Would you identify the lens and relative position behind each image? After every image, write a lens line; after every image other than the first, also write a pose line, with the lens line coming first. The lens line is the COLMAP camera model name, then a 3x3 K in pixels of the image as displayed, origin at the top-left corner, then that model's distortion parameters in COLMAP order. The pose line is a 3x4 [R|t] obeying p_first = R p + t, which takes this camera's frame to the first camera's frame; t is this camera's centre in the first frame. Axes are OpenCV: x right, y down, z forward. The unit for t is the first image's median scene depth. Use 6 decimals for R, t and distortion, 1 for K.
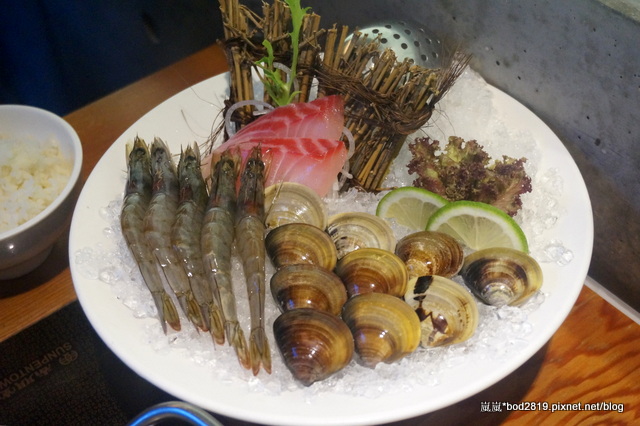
lens RADIAL K [[945.0, 0, 320.0], [0, 945.0, 213.0], [0, 0, 1]] dist [-0.013123, -0.037345]
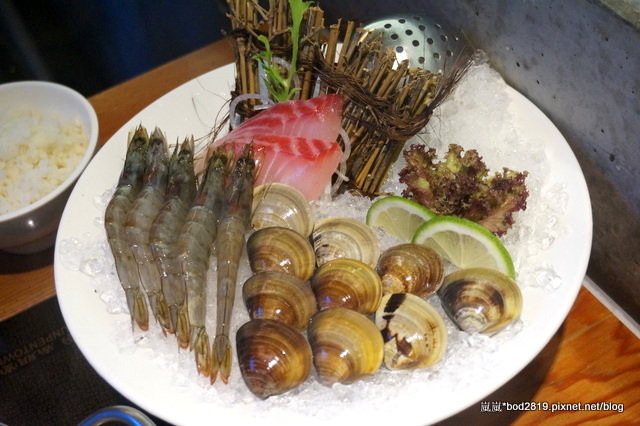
lens RADIAL K [[945.0, 0, 320.0], [0, 945.0, 213.0], [0, 0, 1]] dist [-0.013123, -0.037345]
pose [[0.989347, 0.062317, -0.131567, 0.140411], [-0.055590, 0.996981, 0.054200, -0.057237], [0.134548, -0.046308, 0.989824, 0.040842]]
